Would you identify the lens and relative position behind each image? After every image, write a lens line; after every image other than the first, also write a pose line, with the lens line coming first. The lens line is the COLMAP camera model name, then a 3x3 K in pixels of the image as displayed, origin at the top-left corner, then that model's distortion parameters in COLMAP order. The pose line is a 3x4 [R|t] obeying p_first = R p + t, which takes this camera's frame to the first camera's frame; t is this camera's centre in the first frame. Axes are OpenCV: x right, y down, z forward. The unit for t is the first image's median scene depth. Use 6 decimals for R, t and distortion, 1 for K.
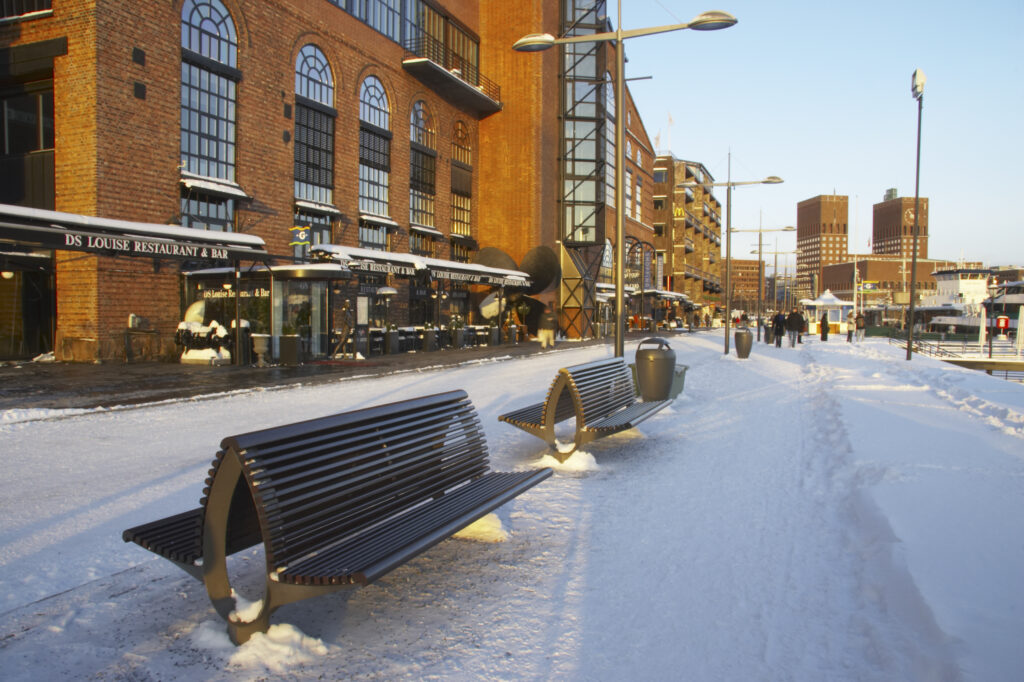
lens RADIAL K [[781.6, 0, 507.8], [0, 781.6, 368.4], [0, 0, 1]] dist [-0.179014, 0.136234]
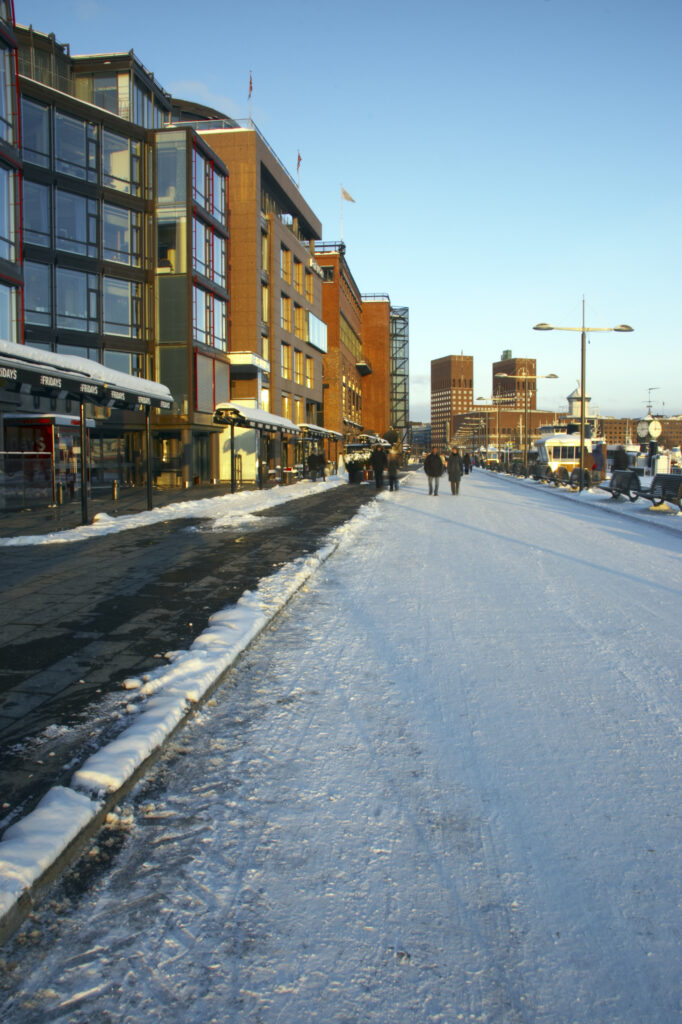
lens RADIAL K [[781.6, 0, 343.5], [0, 781.6, 517.1], [0, 0, 1]] dist [-0.179014, 0.136234]
pose [[0.965167, -0.025349, 0.260404, -0.713505], [0.023559, 0.999673, 0.009990, 0.089417], [-0.260572, -0.003507, 0.965448, -1.298129]]
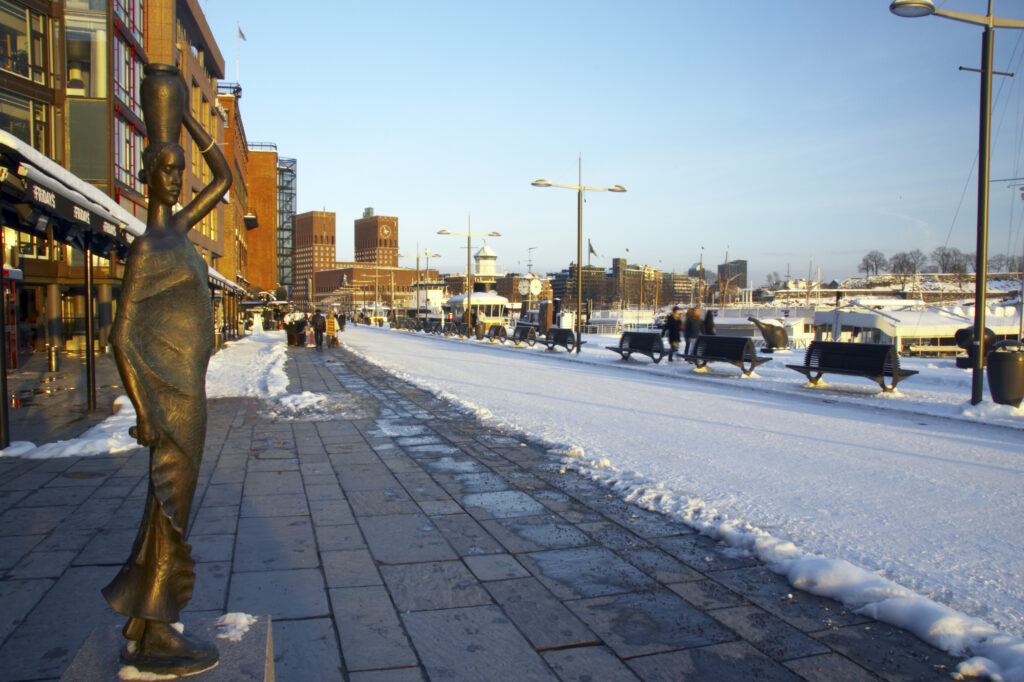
lens RADIAL K [[781.6, 0, 508.5], [0, 781.6, 355.9], [0, 0, 1]] dist [-0.179014, 0.136234]
pose [[0.791962, -0.035259, 0.609552, -0.786487], [0.044453, 0.999011, 0.000032, 0.080047], [-0.608950, 0.027071, 0.792746, -1.206591]]
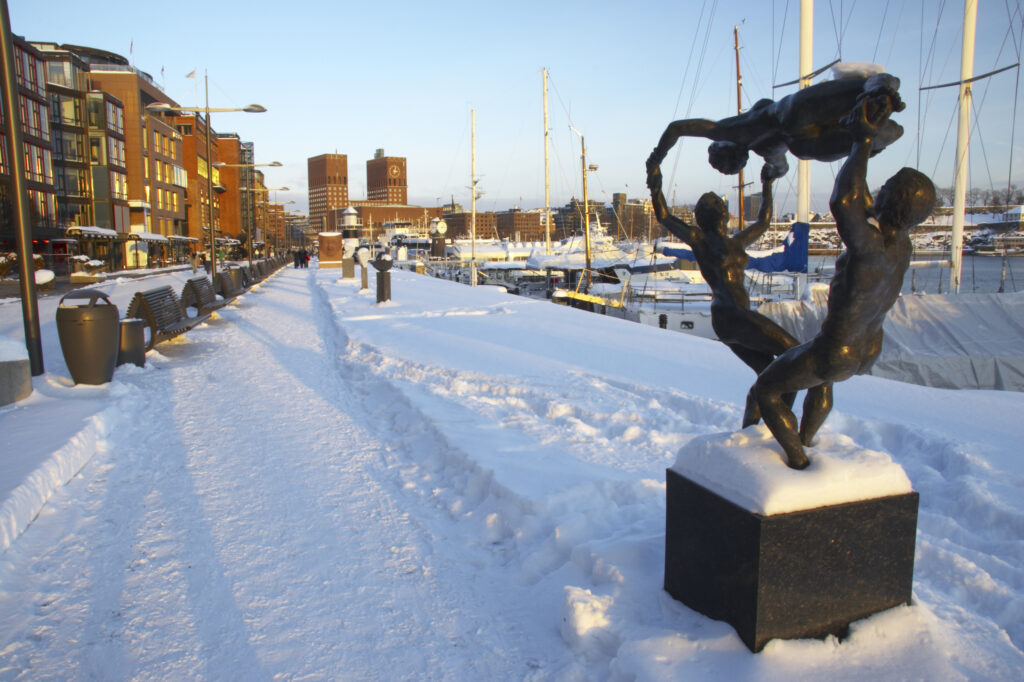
lens RADIAL K [[781.6, 0, 511.1], [0, 781.6, 351.9], [0, 0, 1]] dist [-0.179014, 0.136234]
pose [[0.817208, -0.086651, 0.569792, -0.903086], [0.050980, 0.995626, 0.078294, 0.160331], [-0.574084, -0.034935, 0.818051, -2.351823]]
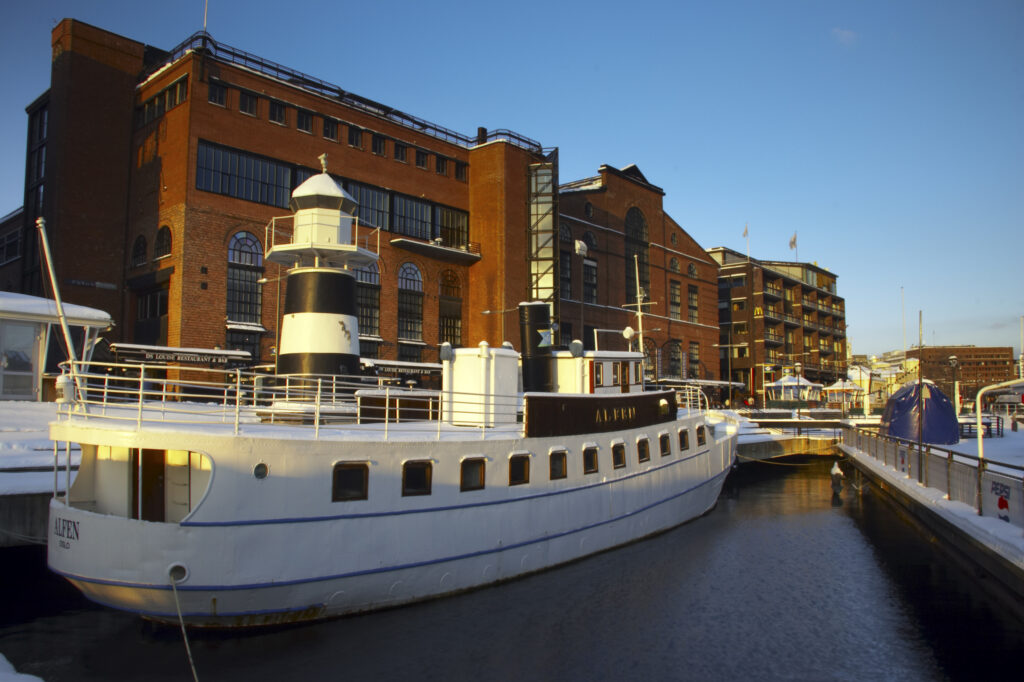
lens RADIAL K [[781.6, 0, 501.8], [0, 781.6, 351.7], [0, 0, 1]] dist [-0.179014, 0.136234]
pose [[0.946684, -0.037529, -0.319971, 0.483258], [-0.011841, 0.988468, -0.150969, 0.065731], [0.321947, 0.146709, 0.935322, -0.360105]]
